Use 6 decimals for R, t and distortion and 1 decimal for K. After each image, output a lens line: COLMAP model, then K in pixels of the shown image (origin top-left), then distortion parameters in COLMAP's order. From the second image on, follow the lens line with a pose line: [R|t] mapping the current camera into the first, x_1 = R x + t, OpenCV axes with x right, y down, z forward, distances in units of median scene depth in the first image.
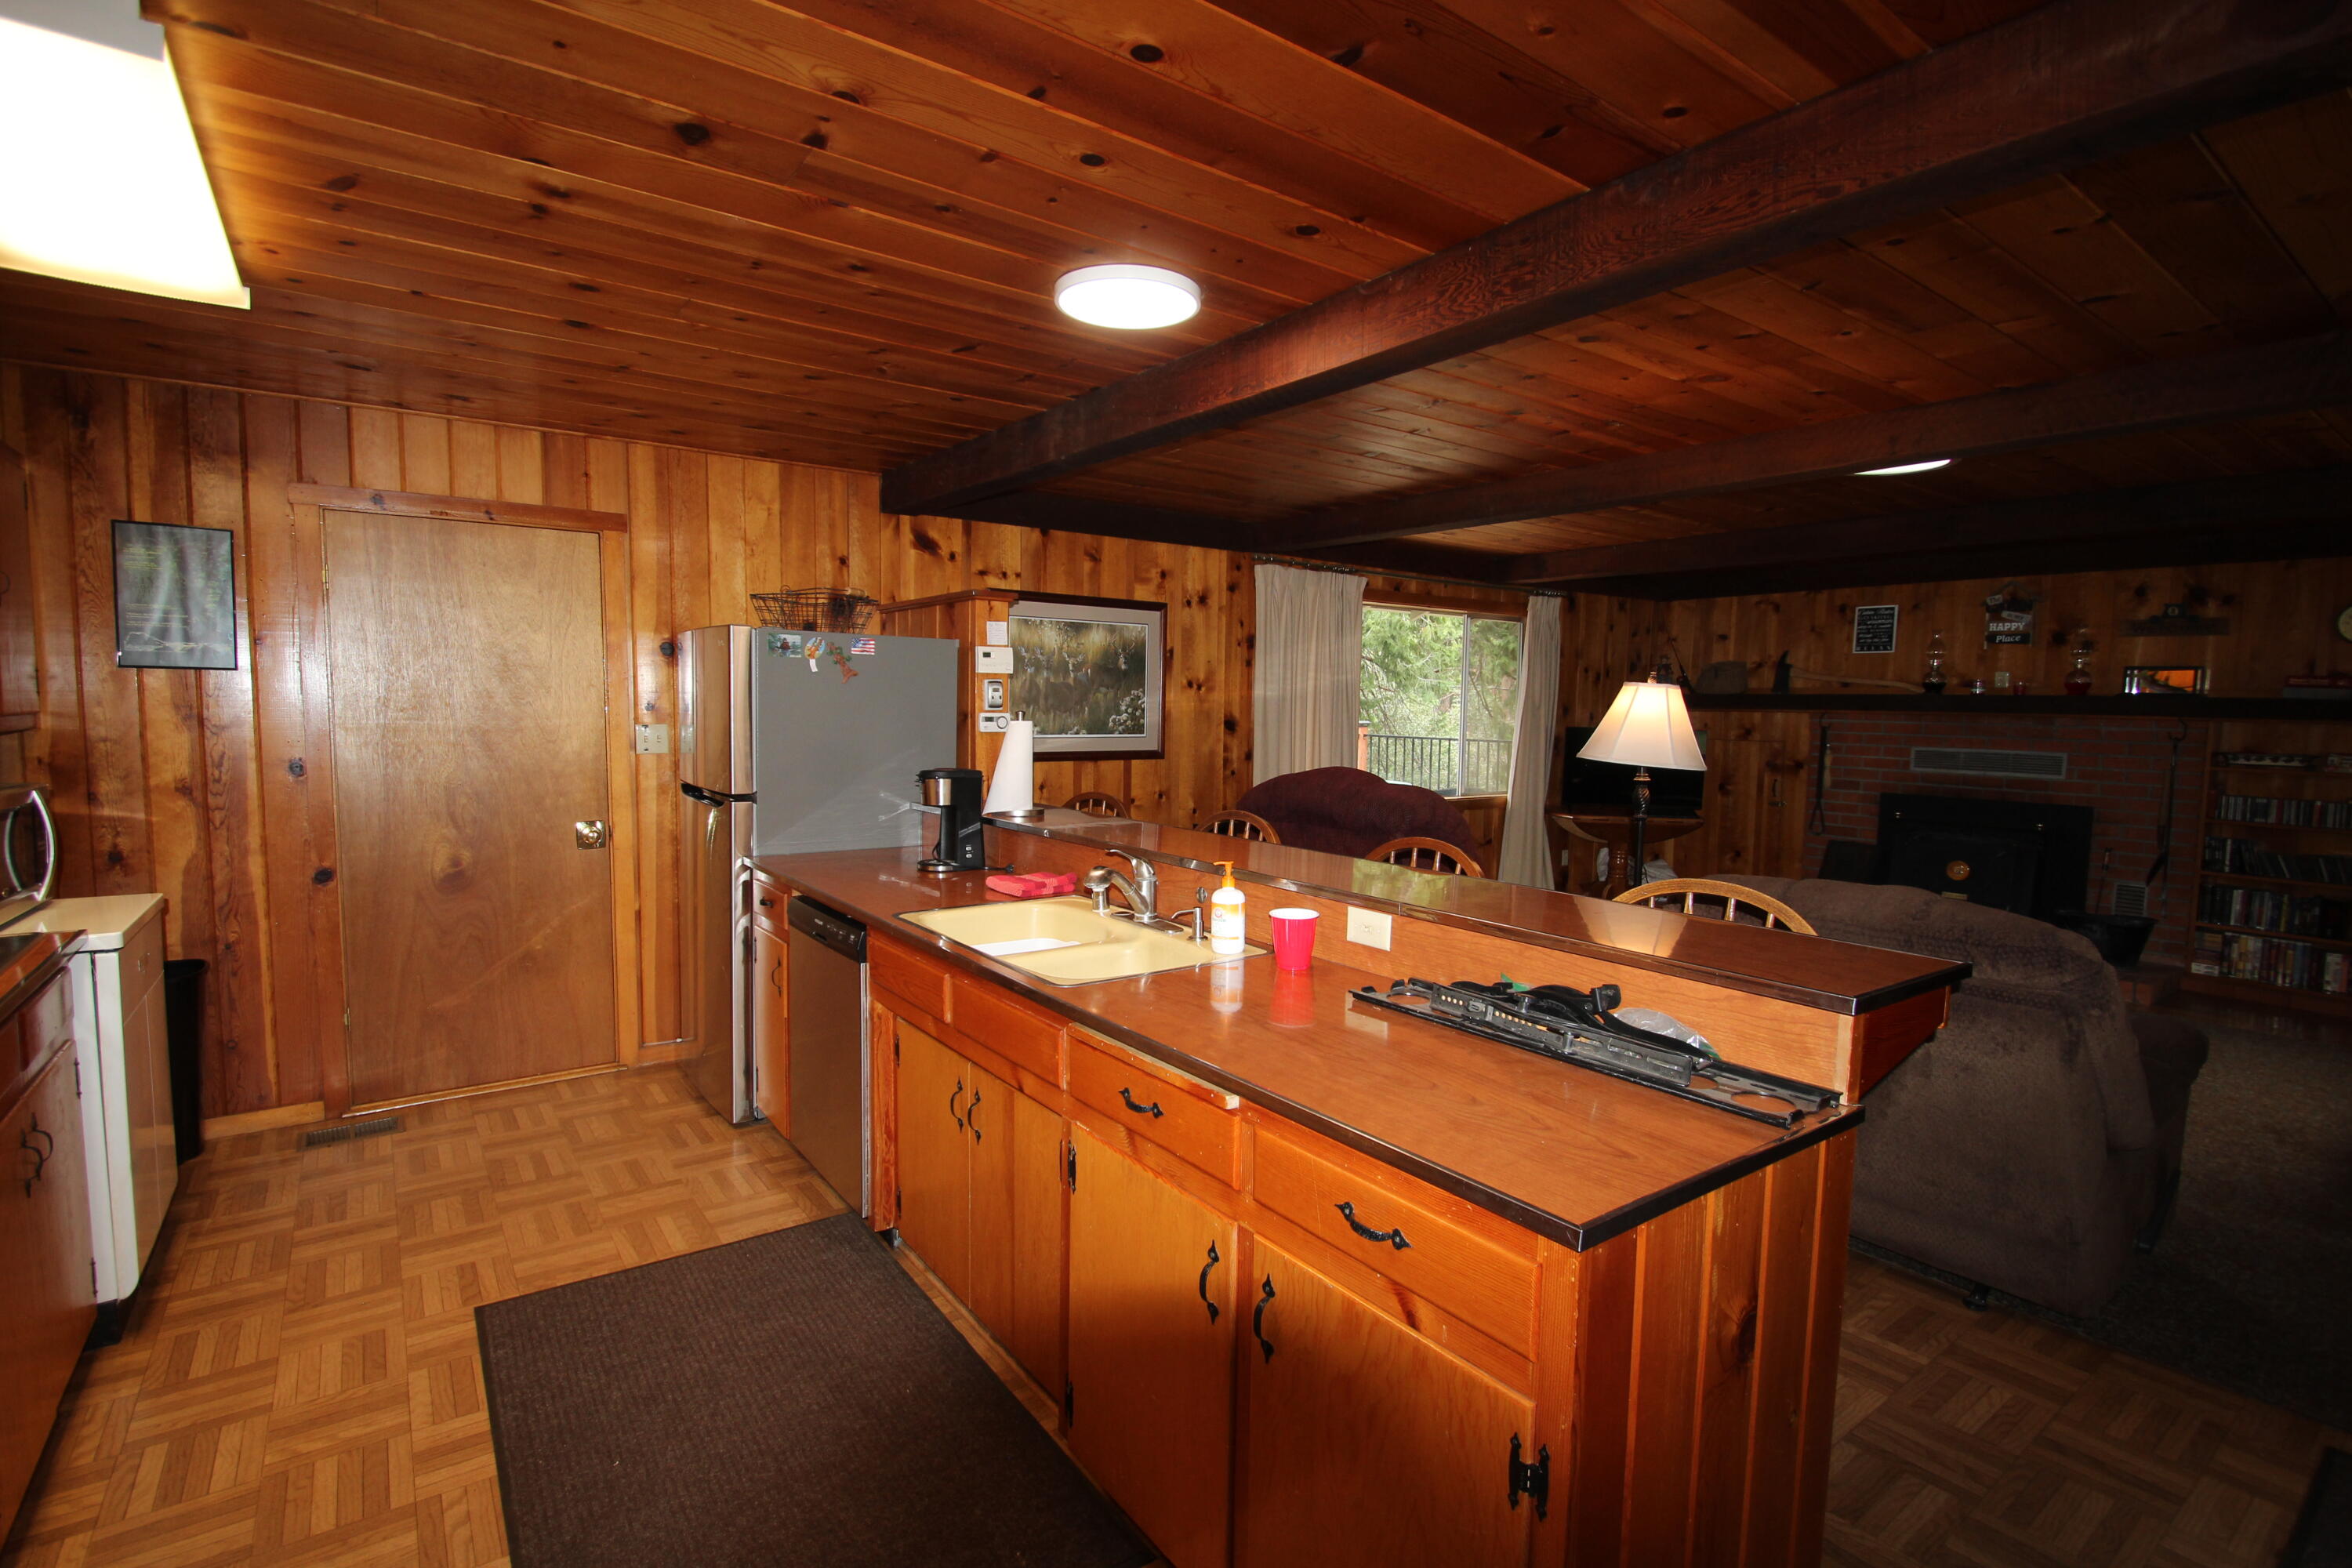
lens RADIAL K [[1118.0, 0, 1173.8], [0, 1118.0, 789.3], [0, 0, 1]] dist [-0.003495, -0.005107]
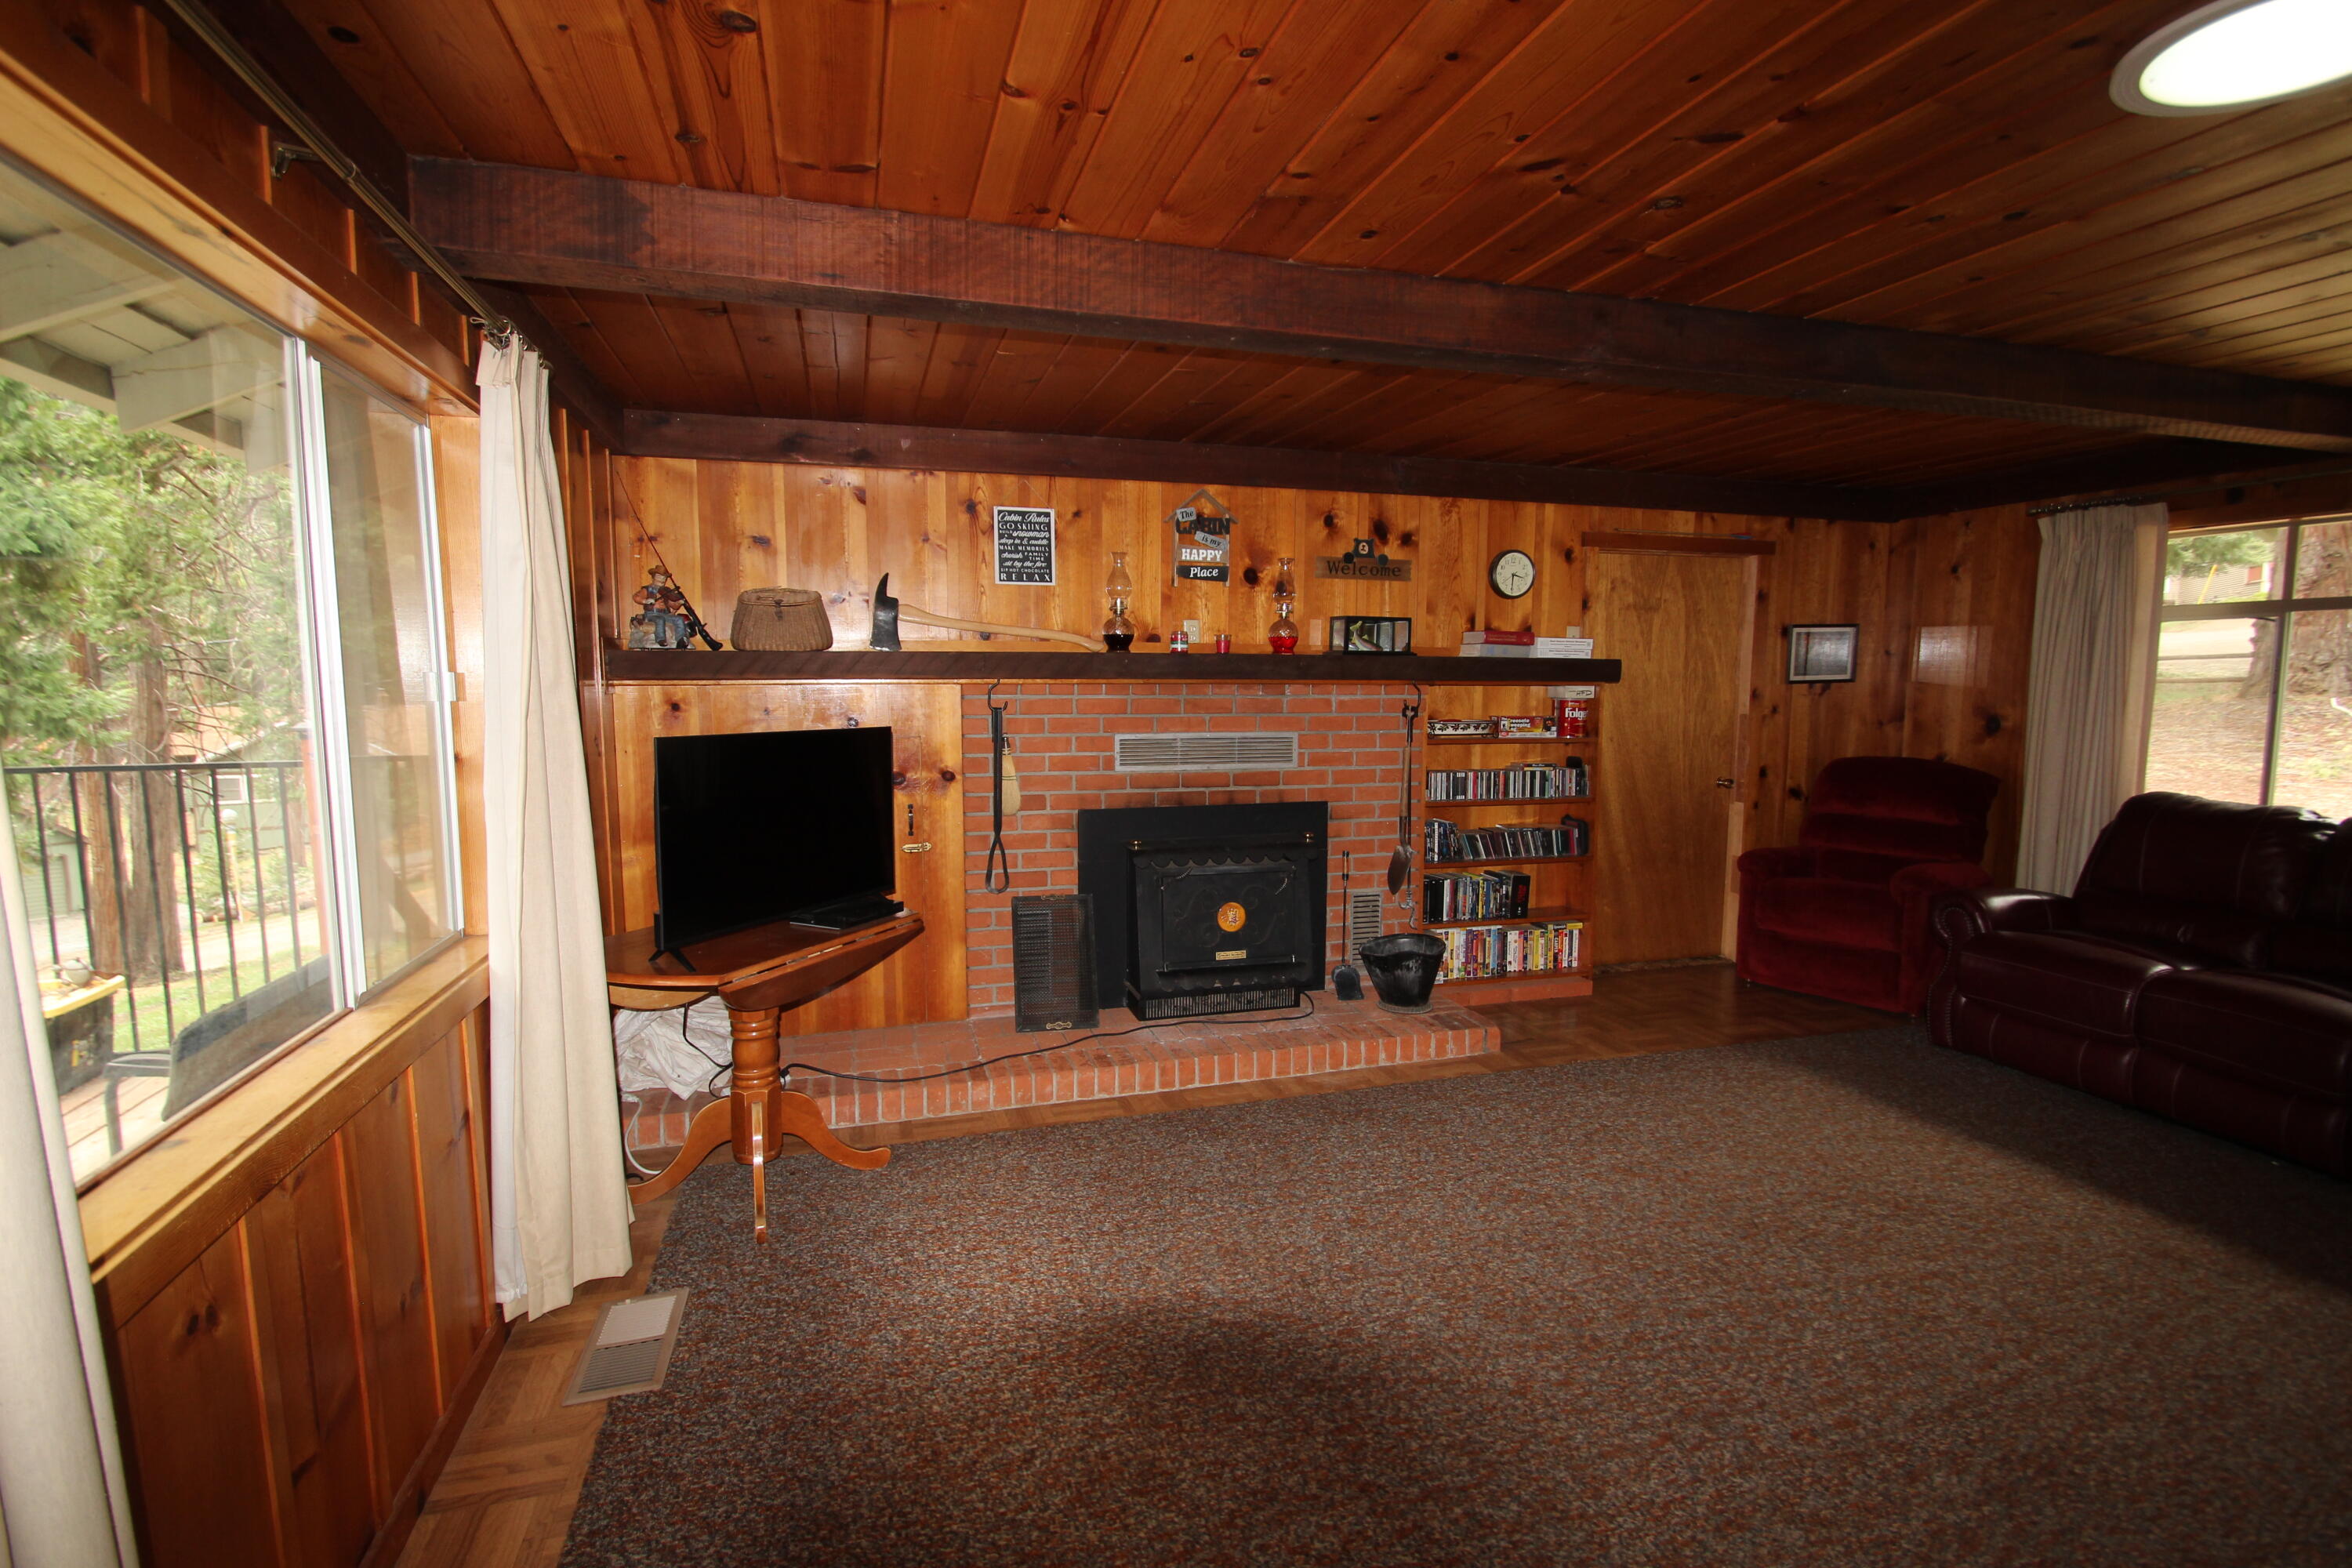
lens RADIAL K [[1118.0, 0, 1173.1], [0, 1118.0, 799.2], [0, 0, 1]] dist [-0.003495, -0.005107]
pose [[0.333203, -0.116306, 0.935654, 0.068113], [0.080061, 0.992269, 0.094833, -0.061513], [-0.939450, 0.043311, 0.339939, 0.777834]]
